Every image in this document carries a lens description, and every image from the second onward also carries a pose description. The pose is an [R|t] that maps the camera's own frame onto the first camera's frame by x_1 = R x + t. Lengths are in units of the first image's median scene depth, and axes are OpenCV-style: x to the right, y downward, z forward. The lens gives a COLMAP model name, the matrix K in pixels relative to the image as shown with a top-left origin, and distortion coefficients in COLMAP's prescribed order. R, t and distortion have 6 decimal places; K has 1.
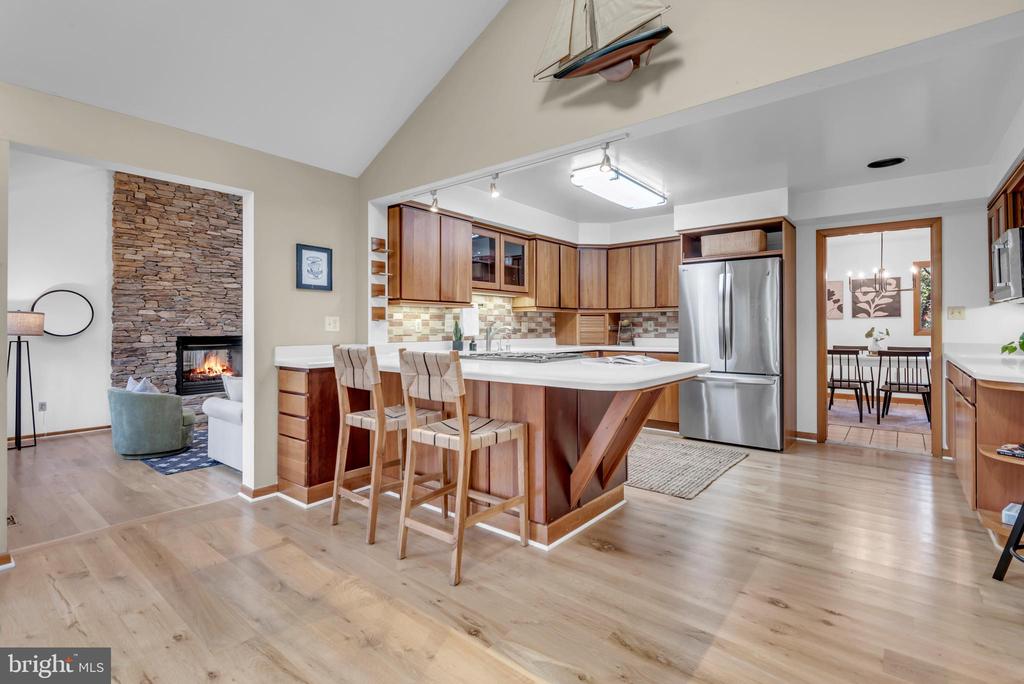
lens RADIAL K [[474.2, 0, 506.7], [0, 474.2, 331.2], [0, 0, 1]] dist [-0.000941, -0.000453]
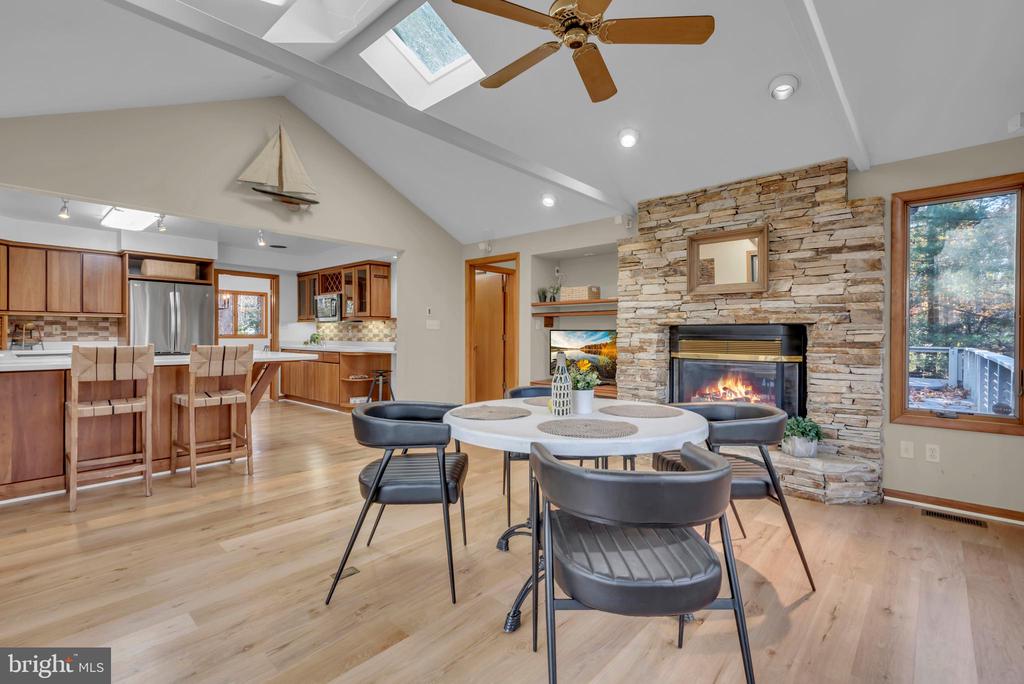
lens RADIAL K [[474.2, 0, 509.5], [0, 474.2, 336.7], [0, 0, 1]] dist [-0.000941, -0.000453]
pose [[0.043291, 0.000365, 0.999062, -0.858459], [0.007107, 0.999975, -0.000673, 0.014476], [-0.999037, 0.007130, 0.043287, -0.018561]]
